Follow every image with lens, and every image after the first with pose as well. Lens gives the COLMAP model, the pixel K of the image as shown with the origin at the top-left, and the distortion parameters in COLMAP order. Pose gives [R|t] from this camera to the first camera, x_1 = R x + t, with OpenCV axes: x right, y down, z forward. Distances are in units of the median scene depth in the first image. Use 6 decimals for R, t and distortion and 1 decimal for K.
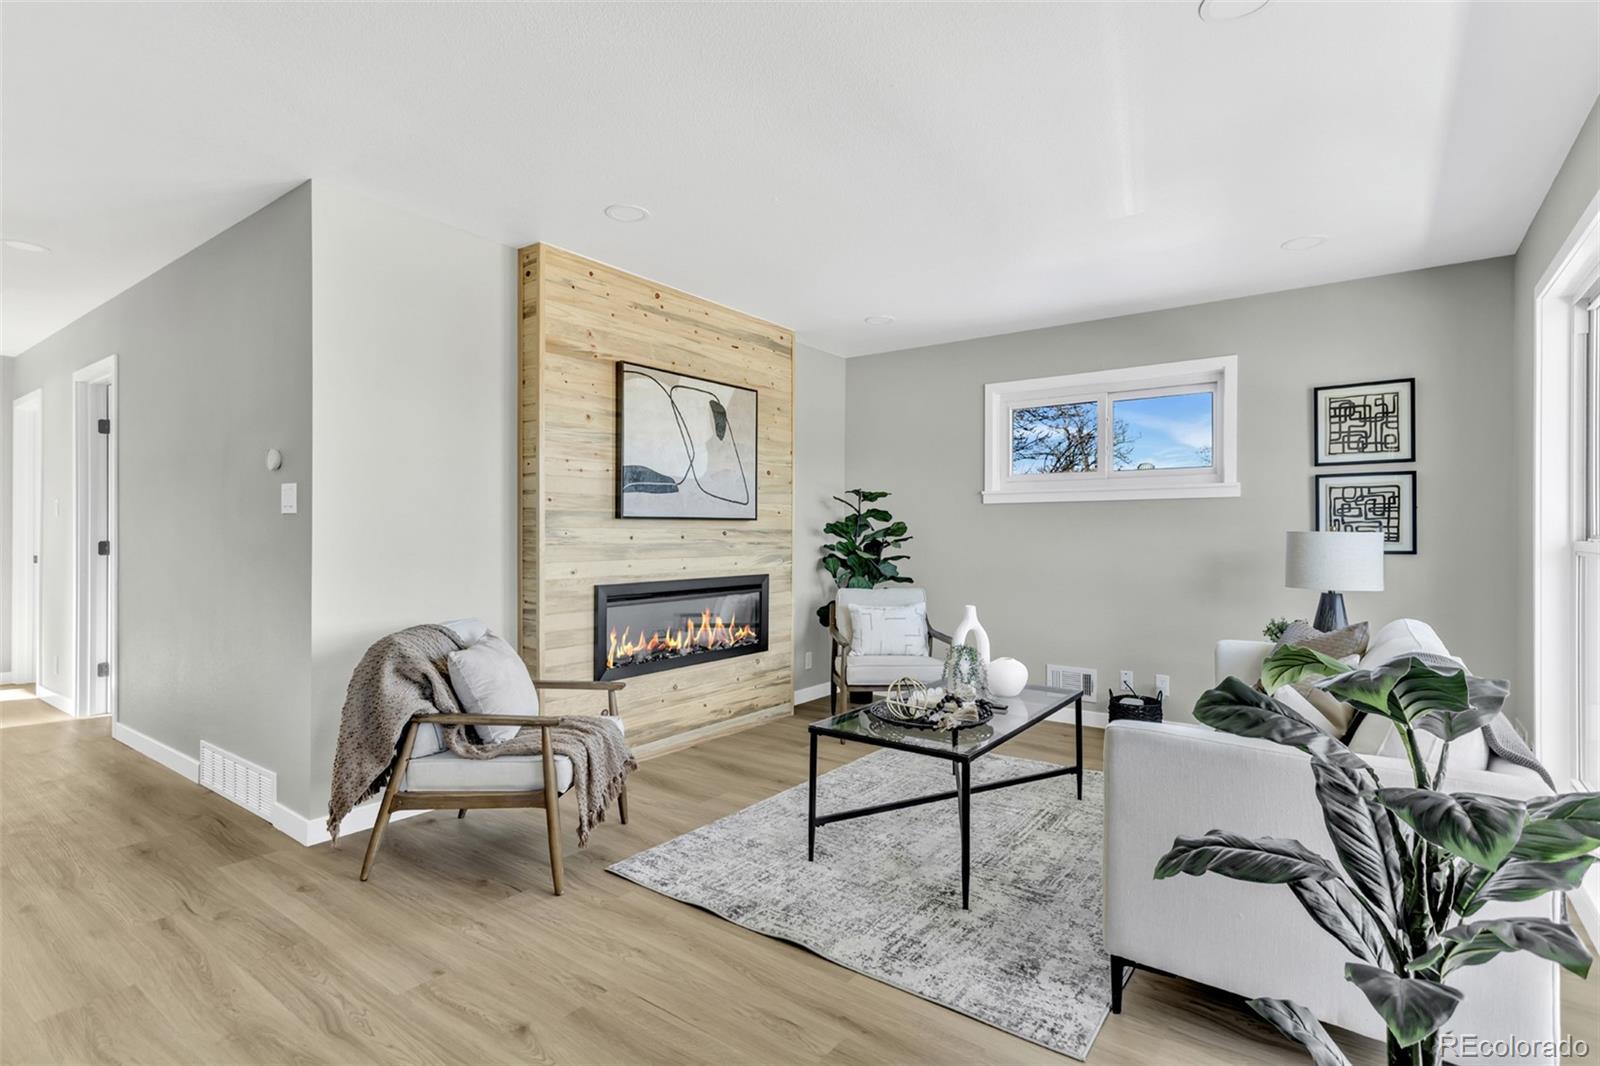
lens RADIAL K [[784.1, 0, 810.3], [0, 784.1, 531.2], [0, 0, 1]] dist [-0.006519, 0.004253]
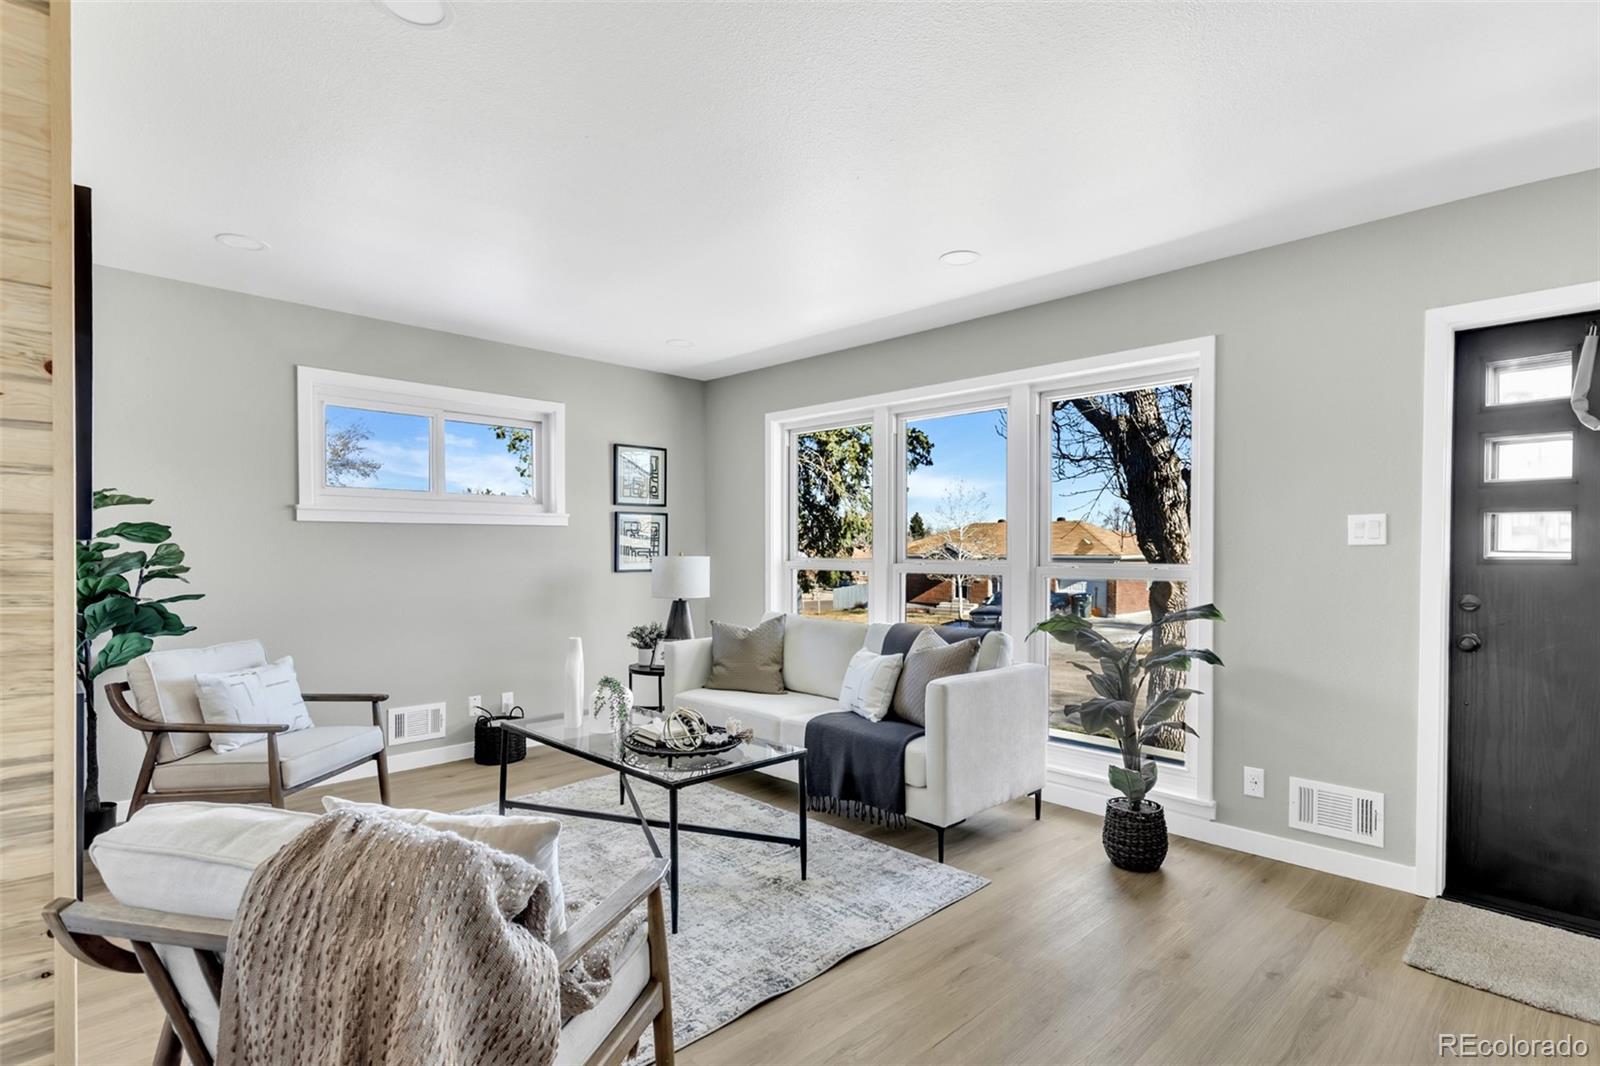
lens RADIAL K [[784.1, 0, 802.5], [0, 784.1, 559.6], [0, 0, 1]] dist [-0.006519, 0.004253]
pose [[0.159772, -0.009695, 0.987106, -0.531431], [-0.000222, 0.999951, 0.009857, -0.005233], [-0.987154, -0.001794, 0.159762, 0.452266]]
